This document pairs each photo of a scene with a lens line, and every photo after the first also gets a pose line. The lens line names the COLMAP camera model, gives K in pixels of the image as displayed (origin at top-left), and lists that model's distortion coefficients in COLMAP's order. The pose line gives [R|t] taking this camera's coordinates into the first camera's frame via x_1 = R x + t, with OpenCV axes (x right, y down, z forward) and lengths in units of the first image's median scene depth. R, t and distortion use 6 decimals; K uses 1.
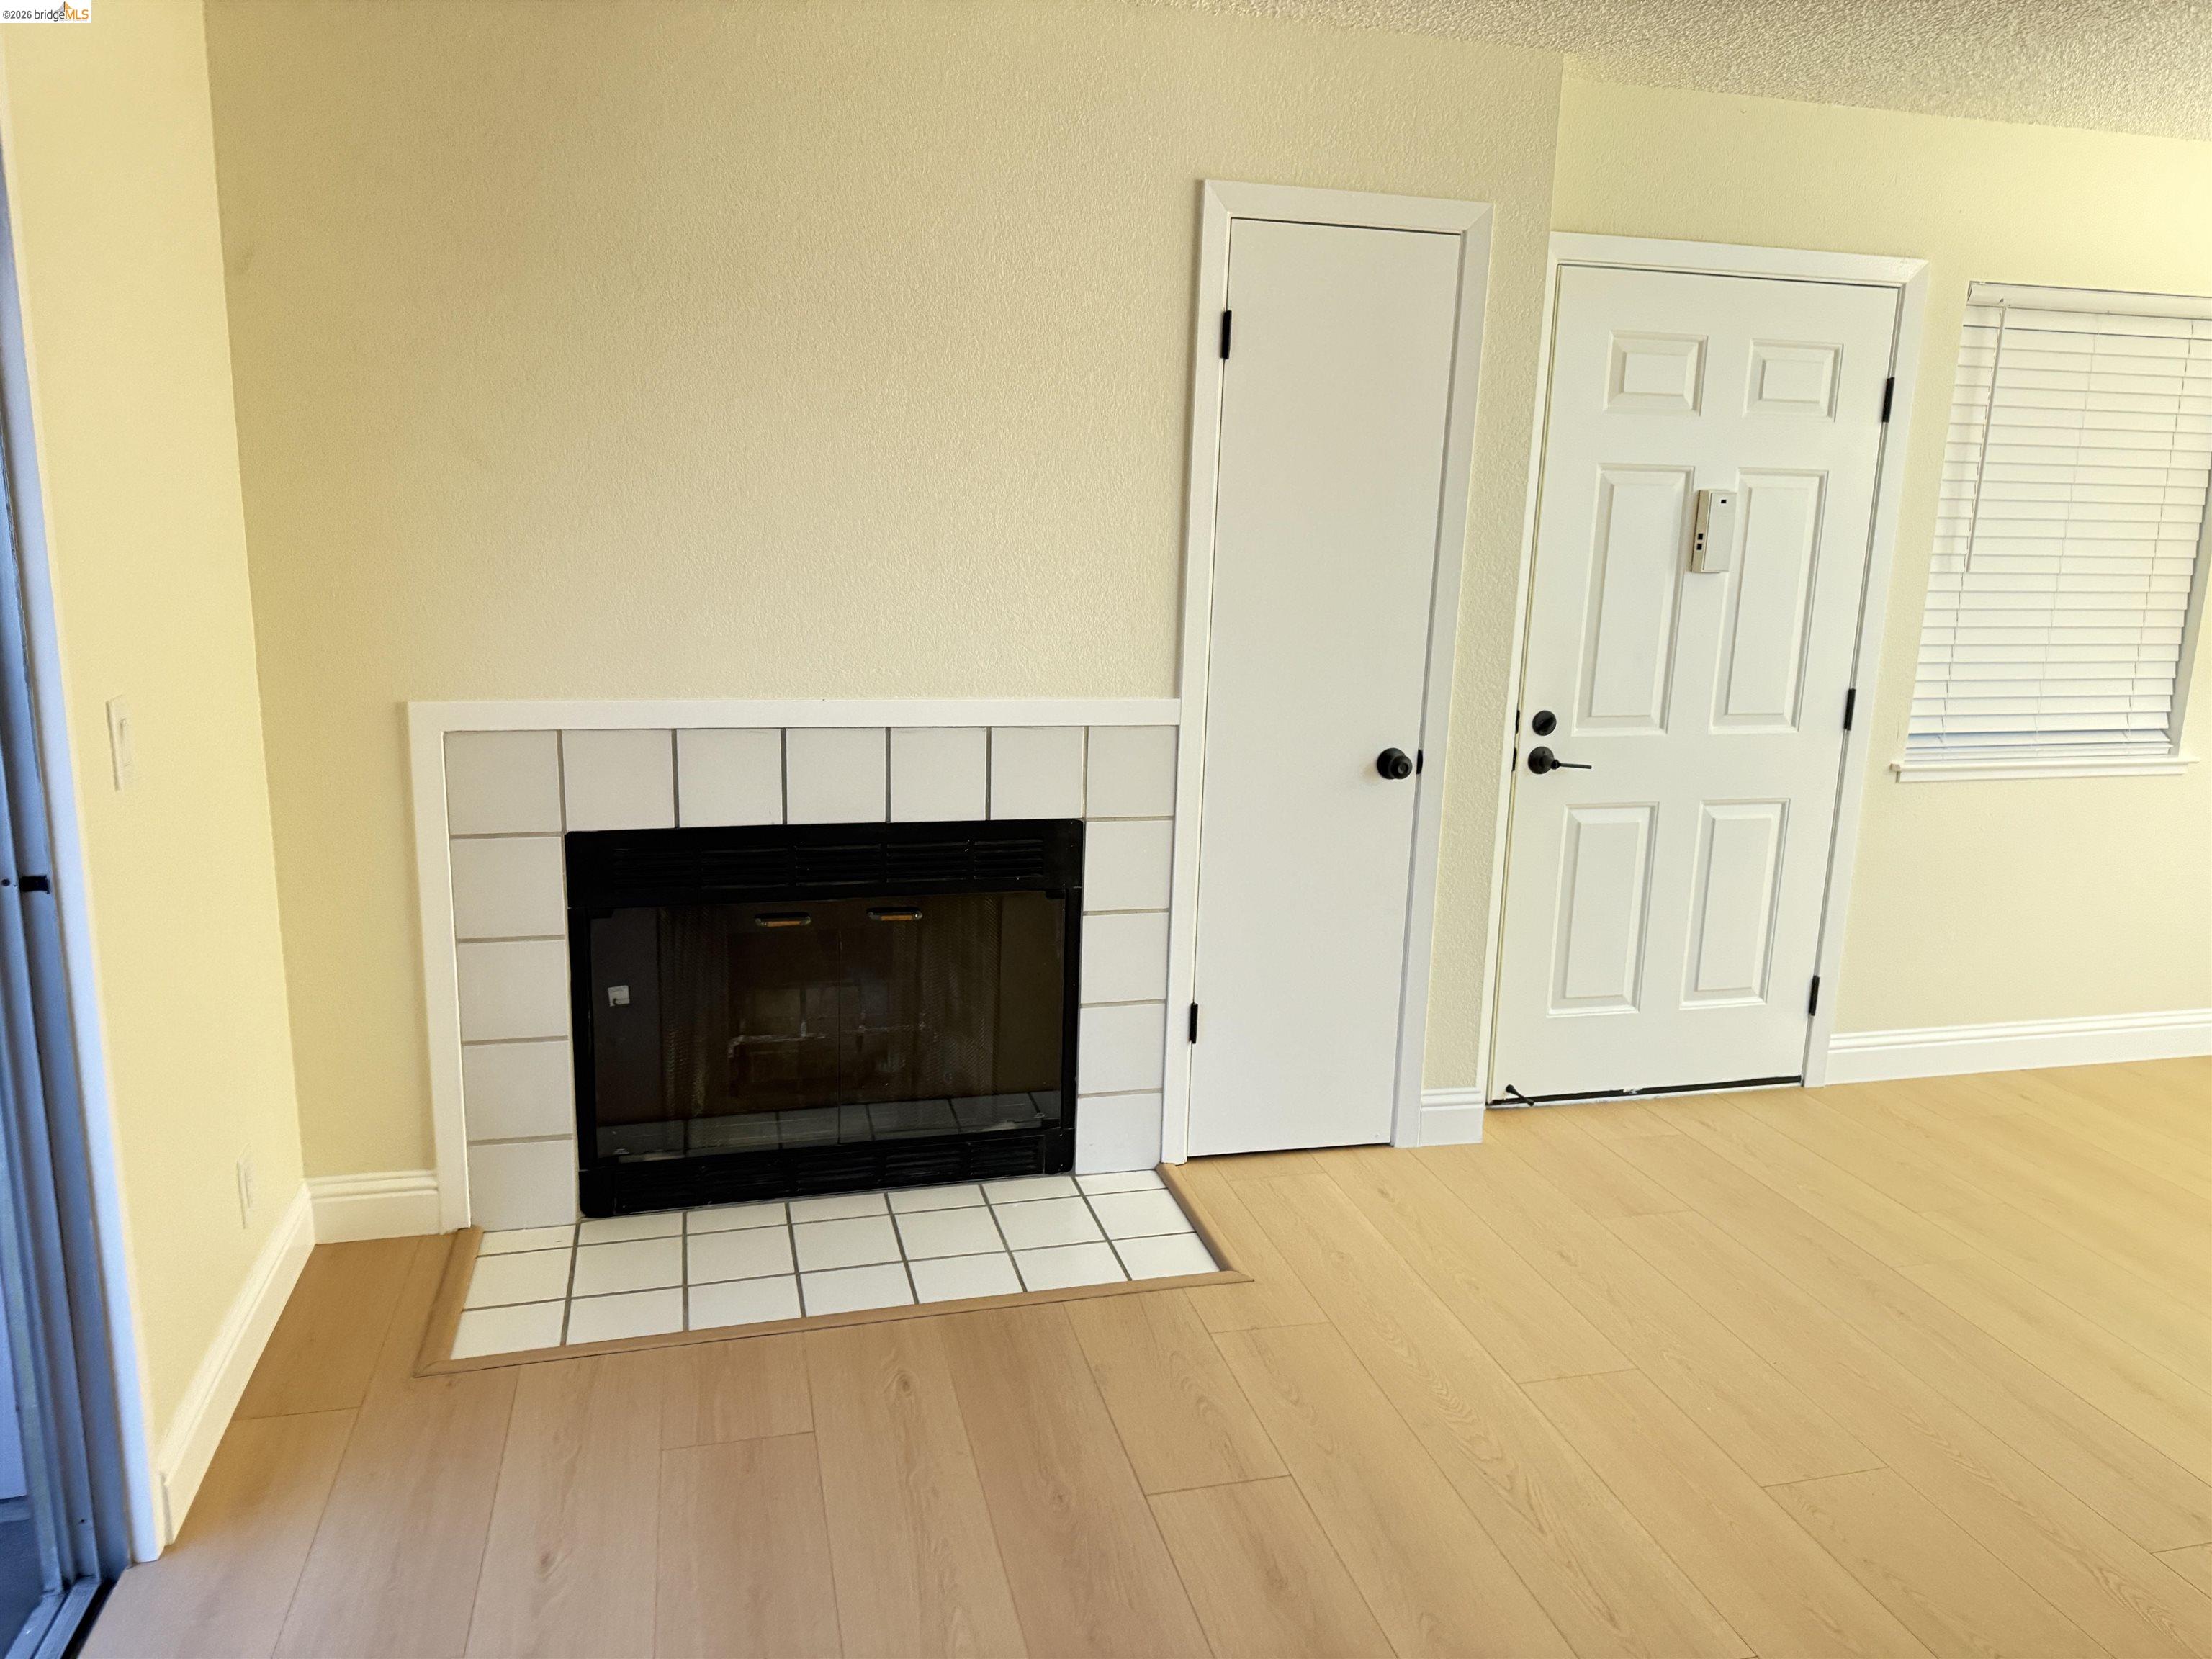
lens RADIAL K [[1583.8, 0, 1106.0], [0, 1583.8, 829.5], [0, 0, 1]] dist [0.058226, -0.002324]
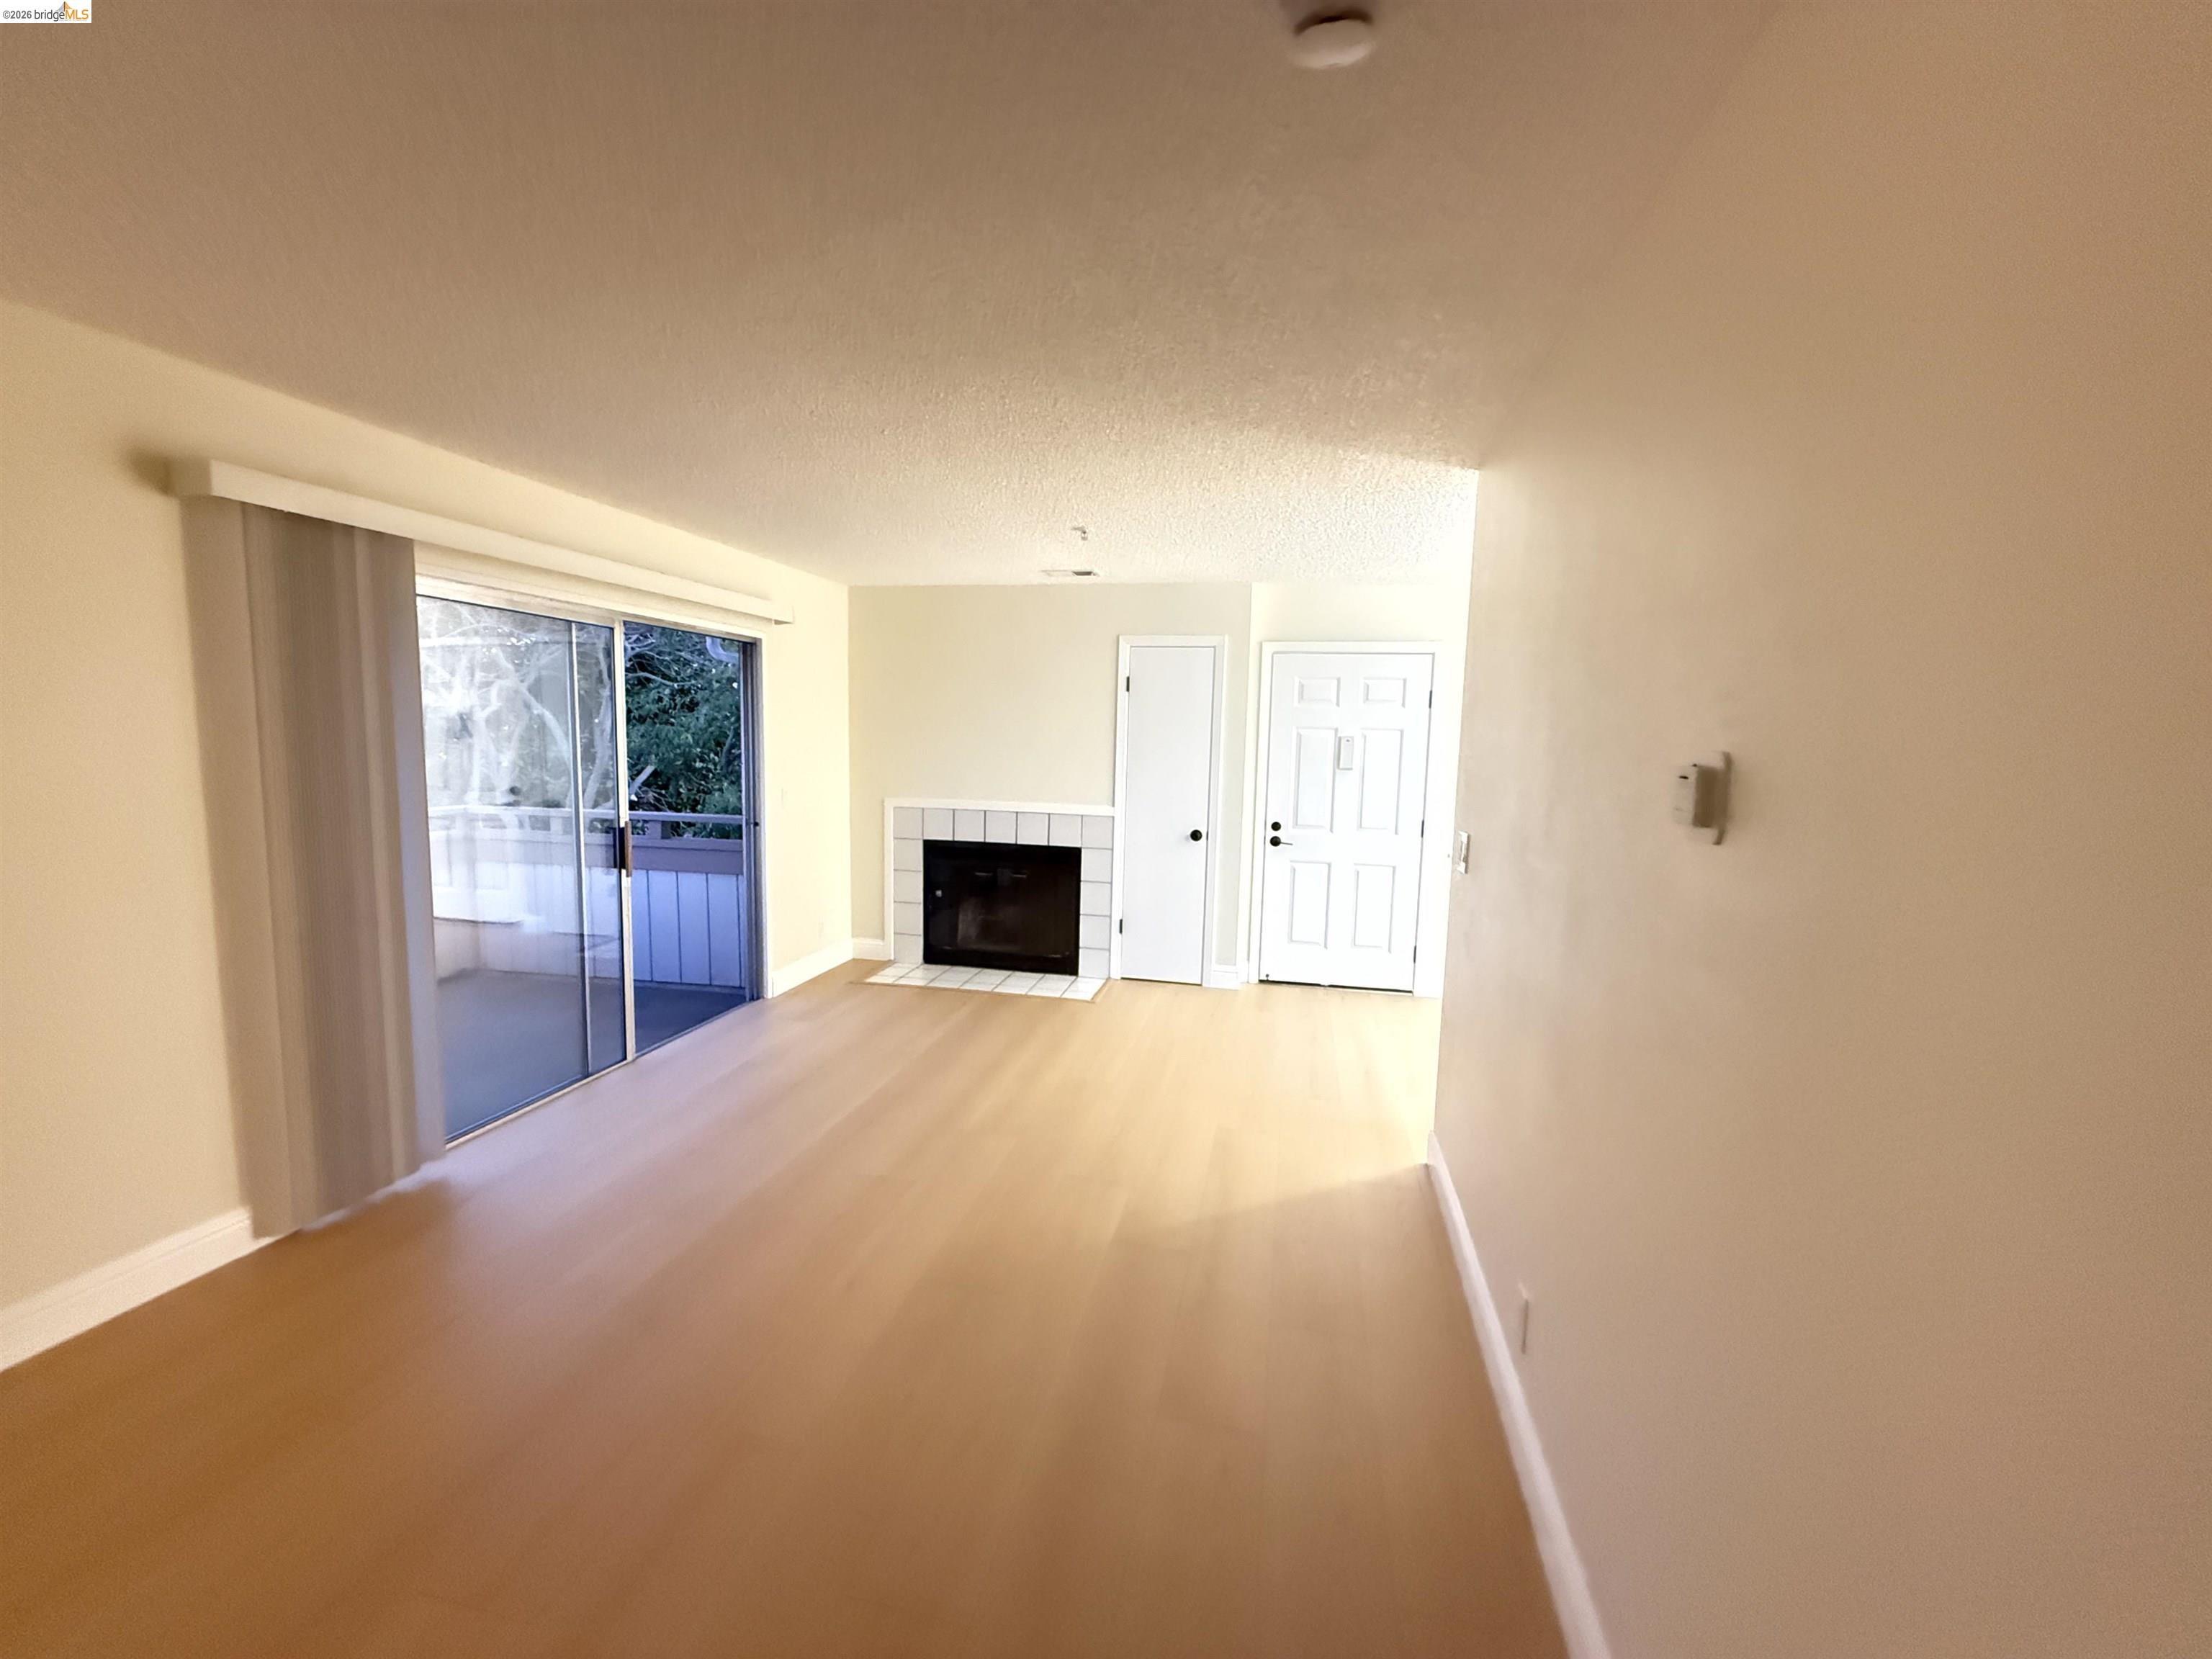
lens RADIAL K [[886.8, 0, 1106.0], [0, 886.8, 829.5], [0, 0, 1]] dist [-0.002381, 0.000172]
pose [[0.888077, 0.039867, -0.457963, 0.756004], [-0.095929, 0.990372, -0.099809, 0.116544], [0.449574, 0.132570, 0.883351, -0.408127]]
